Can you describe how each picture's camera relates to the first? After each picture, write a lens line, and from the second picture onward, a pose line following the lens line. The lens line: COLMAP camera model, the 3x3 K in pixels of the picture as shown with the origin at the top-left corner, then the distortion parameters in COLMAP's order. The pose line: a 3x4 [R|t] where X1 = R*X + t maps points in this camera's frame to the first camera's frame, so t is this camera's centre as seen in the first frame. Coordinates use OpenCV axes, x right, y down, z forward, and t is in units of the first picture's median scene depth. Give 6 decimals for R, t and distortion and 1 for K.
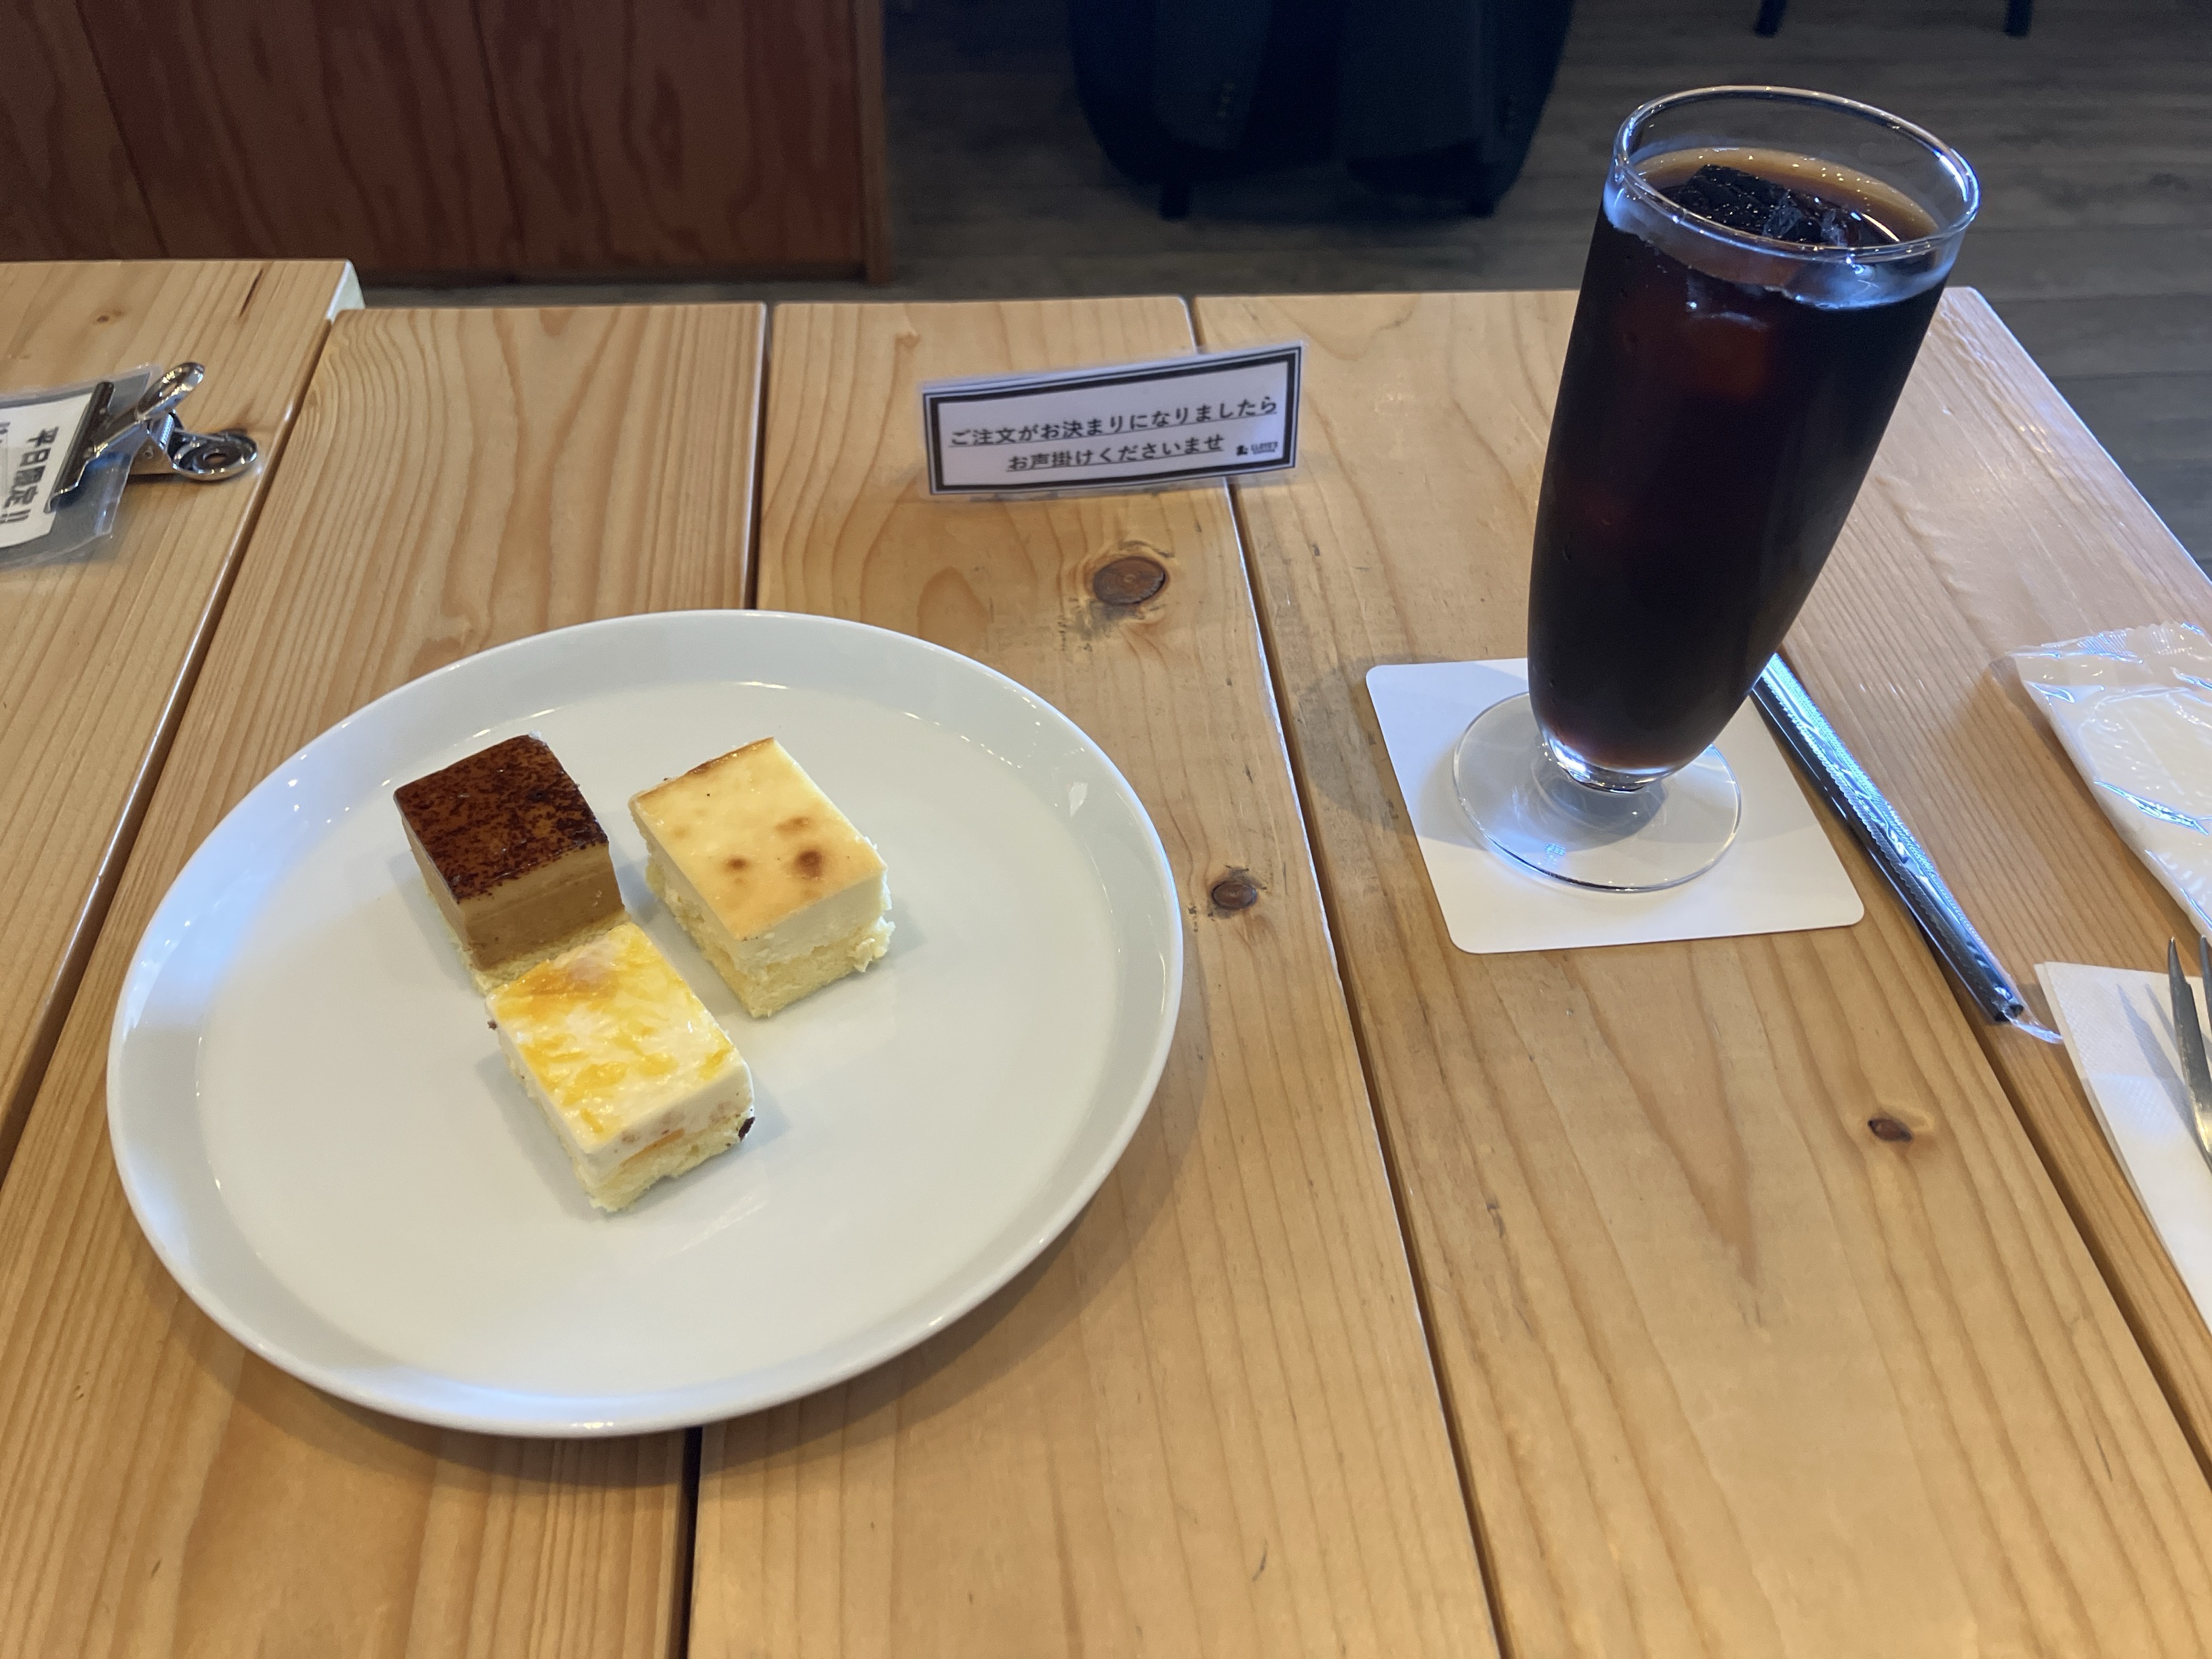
lens RADIAL K [[1782.7, 0, 1104.3], [0, 1782.7, 797.5], [0, 0, 1]] dist [0.055701, -0.093522]
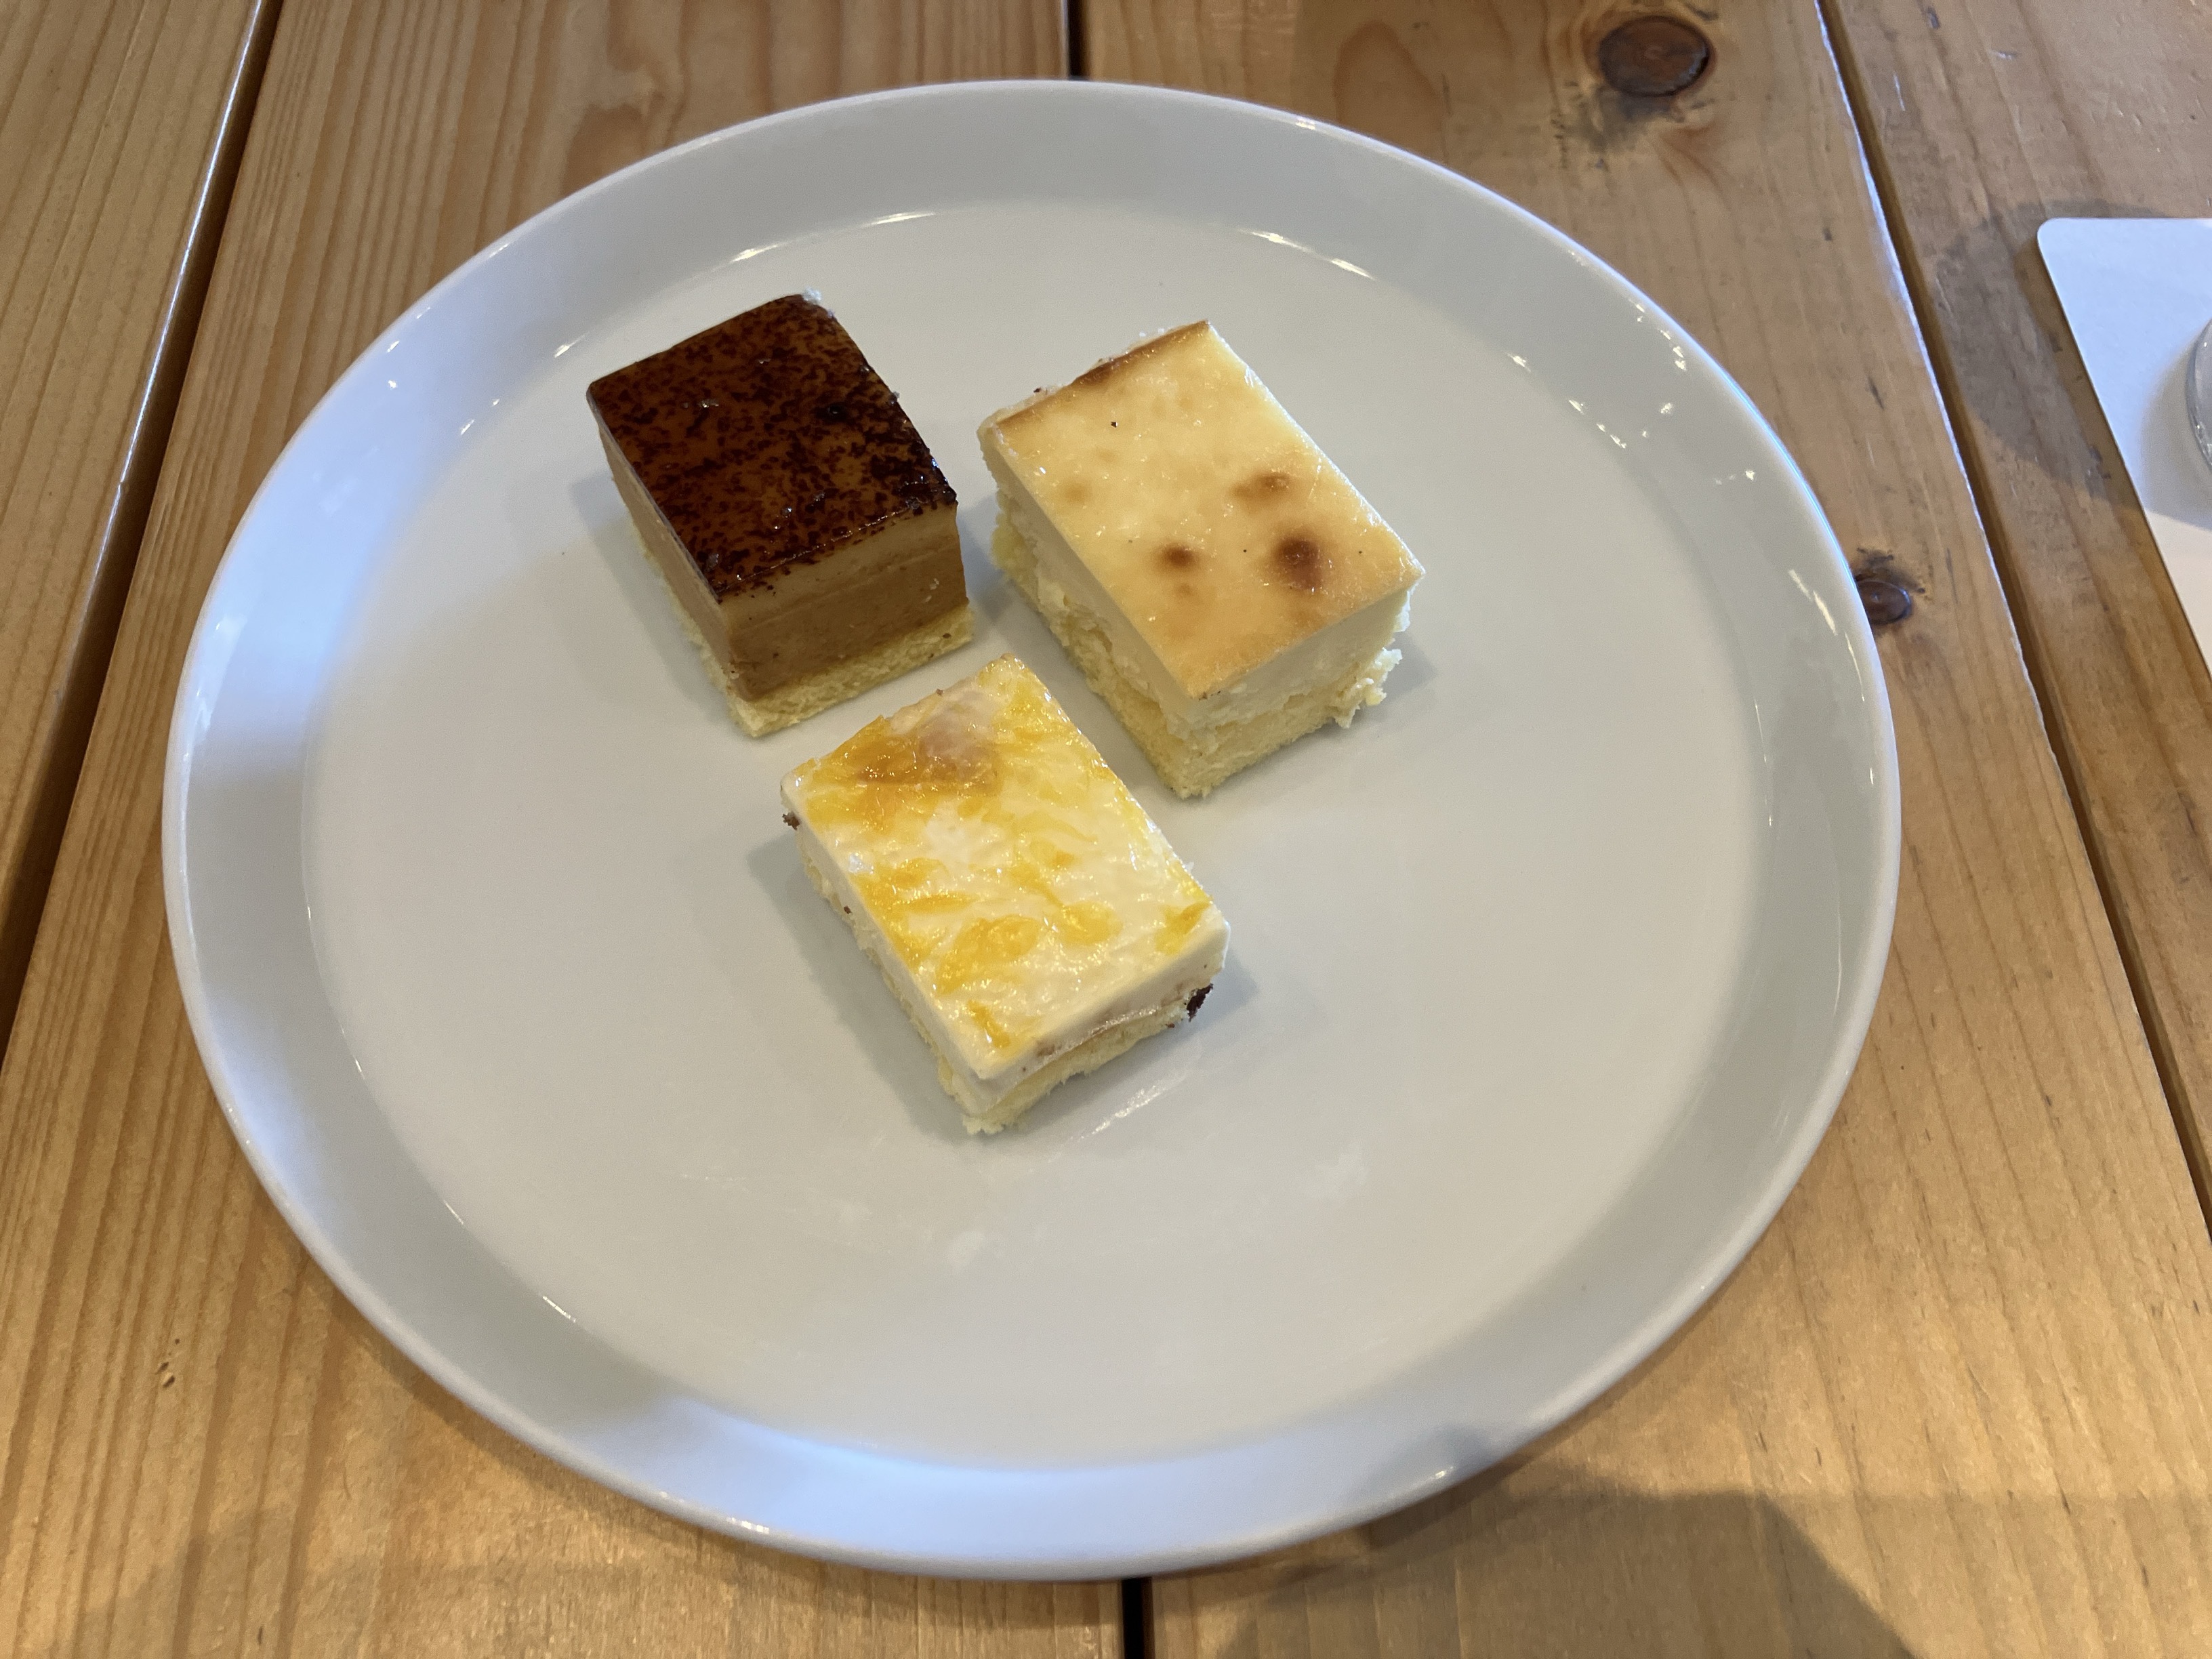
lens RADIAL K [[1782.7, 0, 1104.3], [0, 1782.7, 797.5], [0, 0, 1]] dist [0.055701, -0.093522]
pose [[0.998319, 0.055402, -0.017018, -0.206289], [-0.048452, 0.958927, 0.279483, -0.048000], [0.031803, -0.278188, 0.960000, 0.391494]]
